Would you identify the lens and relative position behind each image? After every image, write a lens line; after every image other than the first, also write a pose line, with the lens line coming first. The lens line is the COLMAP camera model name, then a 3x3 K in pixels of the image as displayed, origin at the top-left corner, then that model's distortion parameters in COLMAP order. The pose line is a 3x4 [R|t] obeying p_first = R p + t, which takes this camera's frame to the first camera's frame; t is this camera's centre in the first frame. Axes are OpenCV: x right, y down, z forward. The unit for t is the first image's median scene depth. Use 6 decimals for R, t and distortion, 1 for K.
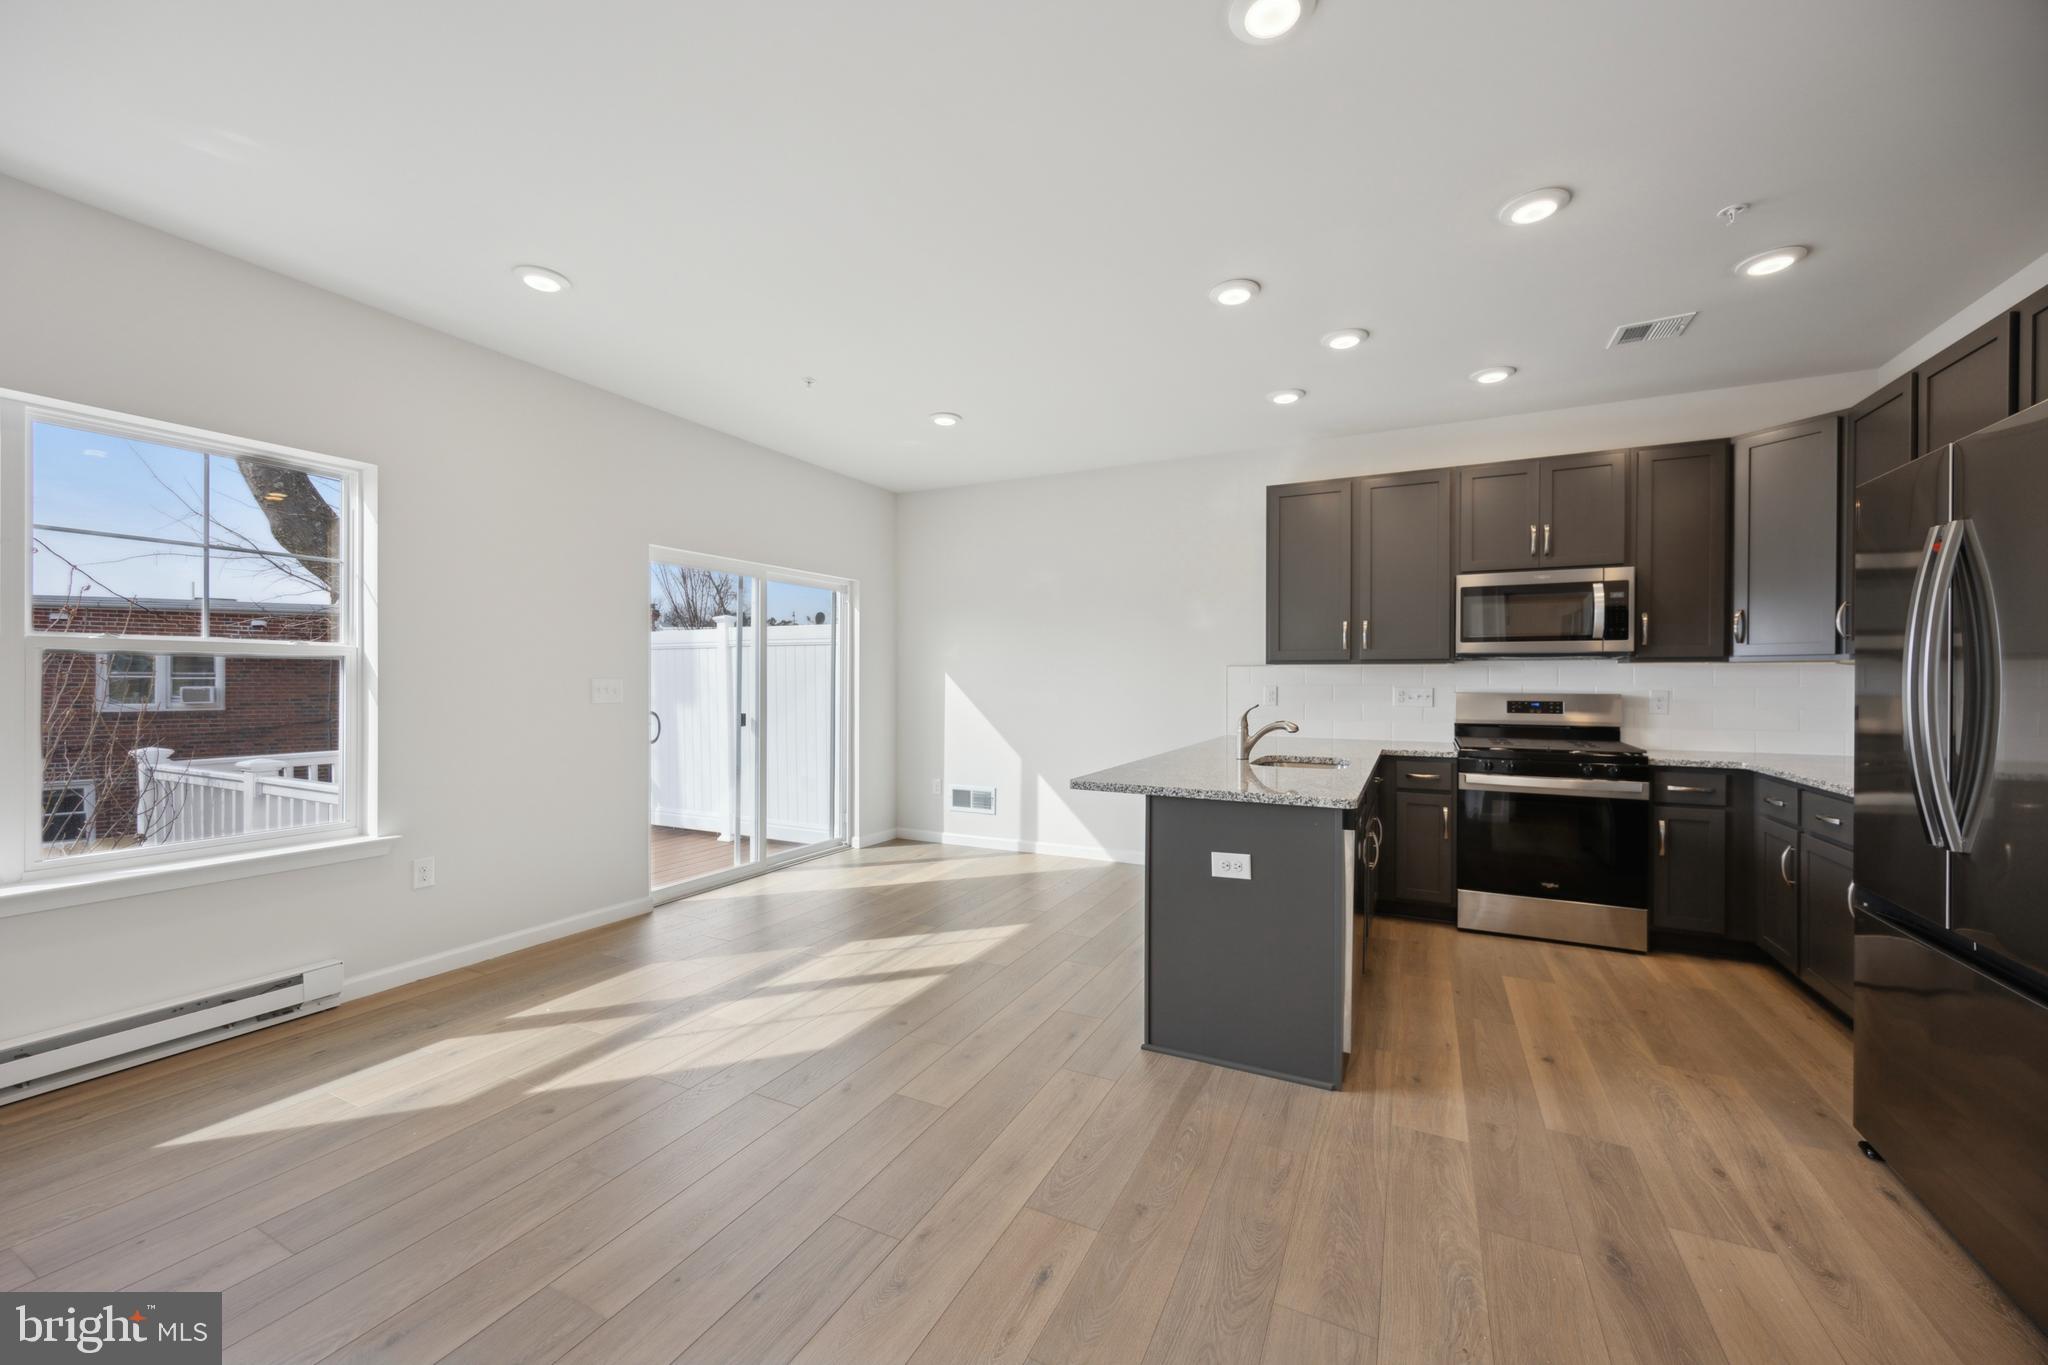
lens RADIAL K [[782.3, 0, 1024.0], [0, 782.3, 682.5], [0, 0, 1]] dist [-0.002566, -0.000458]
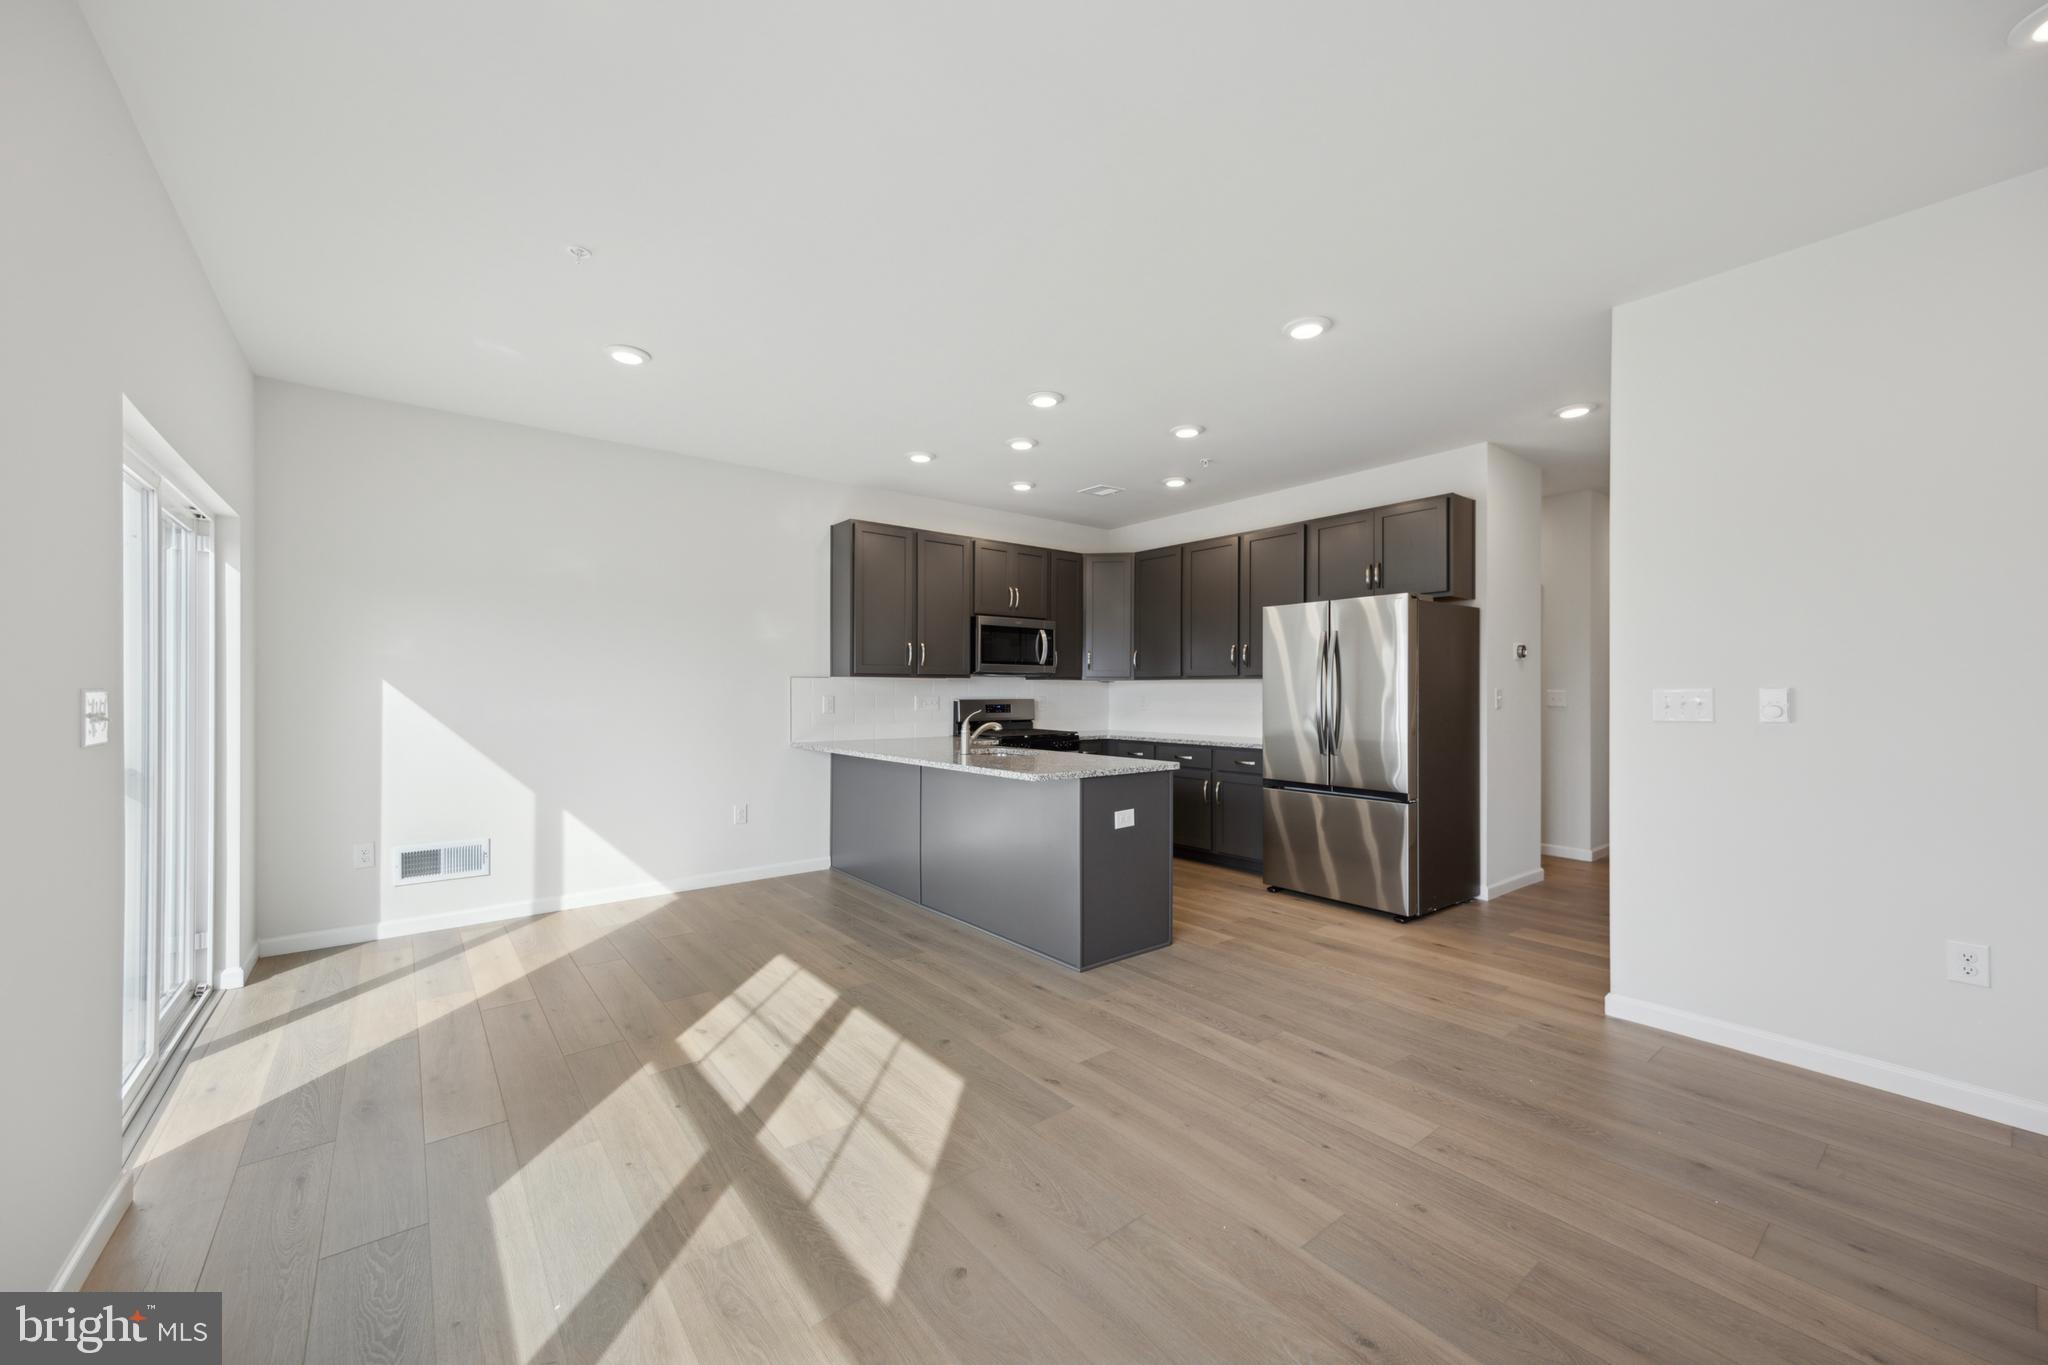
lens RADIAL K [[777.8, 0, 1013.8], [0, 777.8, 689.4], [0, 0, 1]] dist [0.016864, -0.000032]
pose [[0.427930, 0.000442, 0.903812, -0.767798], [0.001885, 0.999997, -0.001382, -0.003006], [-0.903810, 0.002295, 0.427928, 0.384841]]
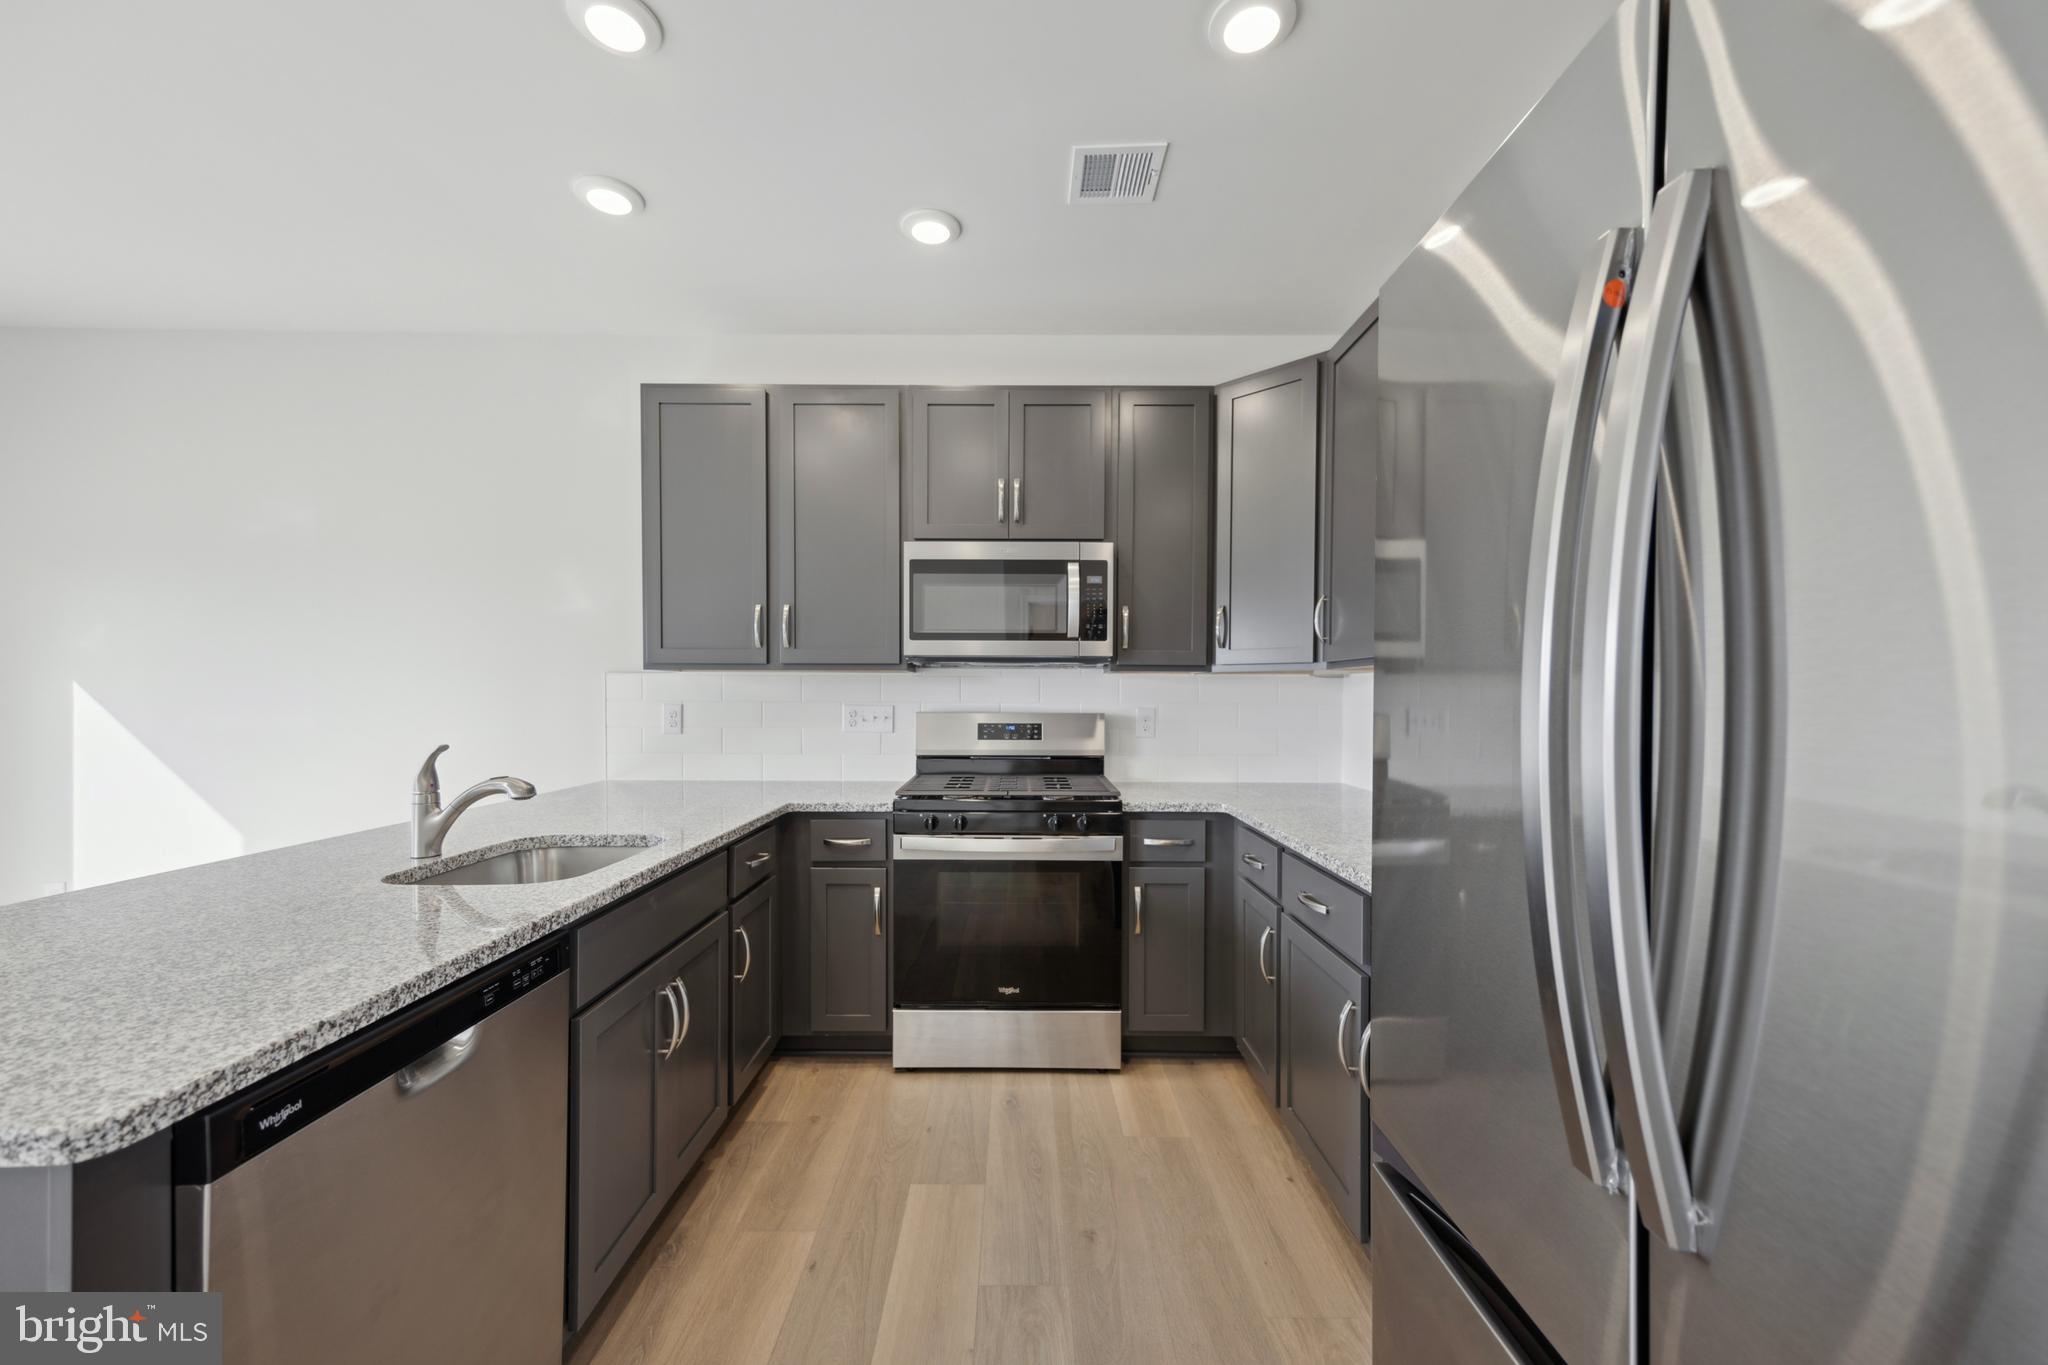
lens RADIAL K [[788.9, 0, 1017.8], [0, 788.9, 706.7], [0, 0, 1]] dist [0.001935, 0.000108]
pose [[0.891816, -0.005783, 0.452361, 0.368145], [0.000309, 0.999926, 0.012175, -0.001056], [-0.452398, -0.010718, 0.891752, 0.376906]]
